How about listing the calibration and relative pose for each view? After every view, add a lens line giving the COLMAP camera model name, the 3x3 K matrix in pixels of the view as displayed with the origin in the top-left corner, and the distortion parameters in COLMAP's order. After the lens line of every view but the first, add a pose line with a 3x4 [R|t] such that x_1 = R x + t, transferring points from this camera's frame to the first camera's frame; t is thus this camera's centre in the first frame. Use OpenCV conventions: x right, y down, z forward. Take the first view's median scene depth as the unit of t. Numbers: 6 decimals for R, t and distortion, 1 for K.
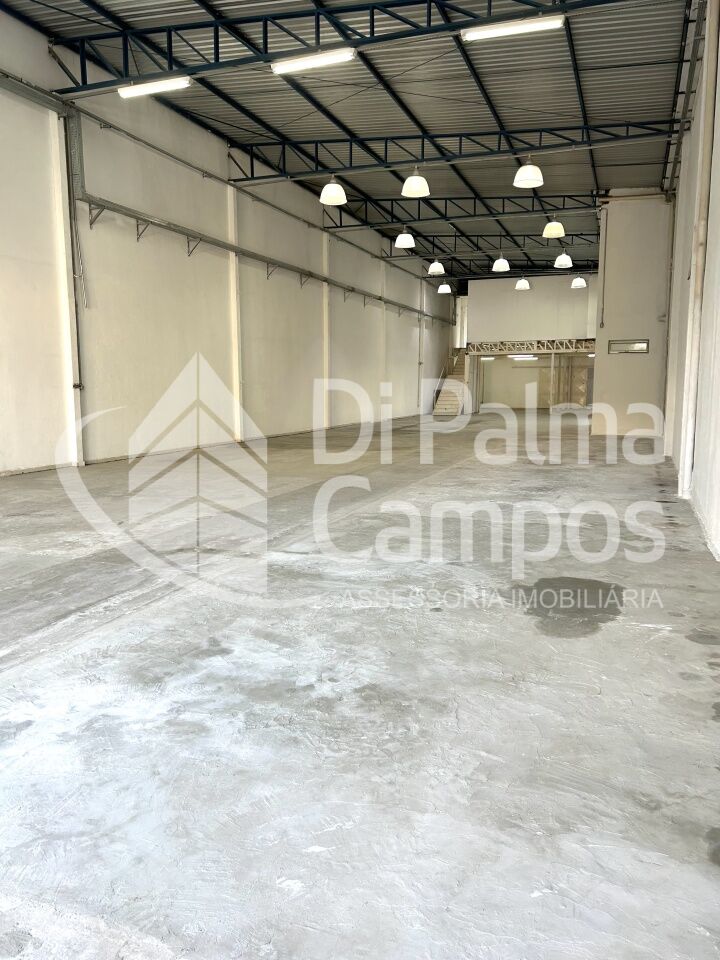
lens RADIAL K [[726.2, 0, 362.4], [0, 726.2, 486.6], [0, 0, 1]] dist [0.041500, -0.044643]
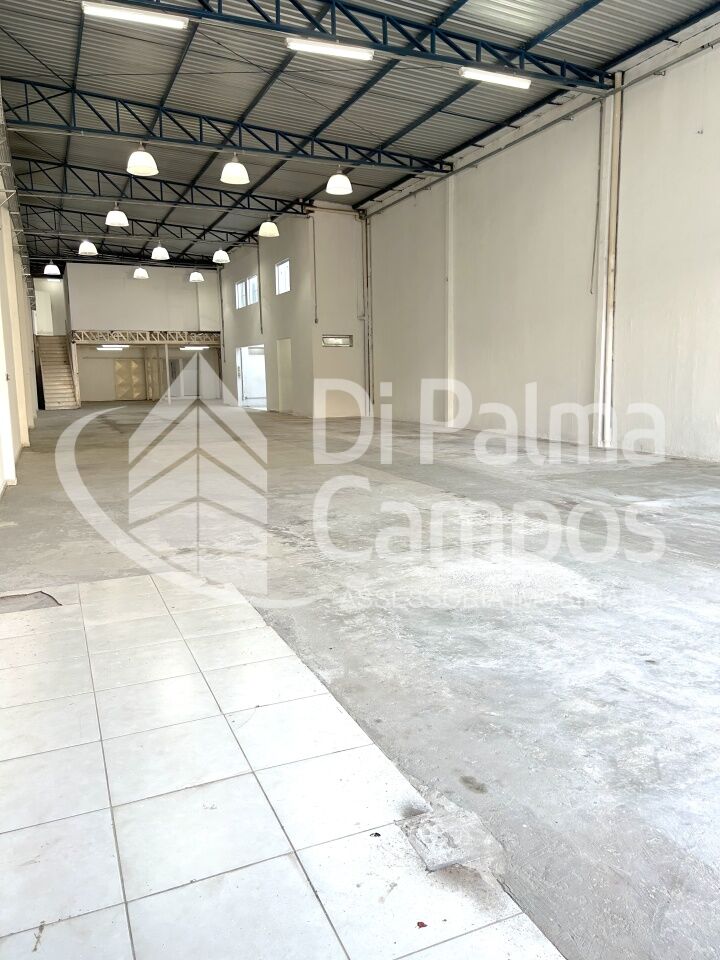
lens RADIAL K [[726.2, 0, 375.6], [0, 726.2, 479.0], [0, 0, 1]] dist [0.041500, -0.044643]
pose [[0.730460, -0.102070, 0.675285, -0.415089], [0.102962, 0.993926, 0.038859, -0.013685], [-0.675150, 0.041144, 0.736532, 0.130265]]
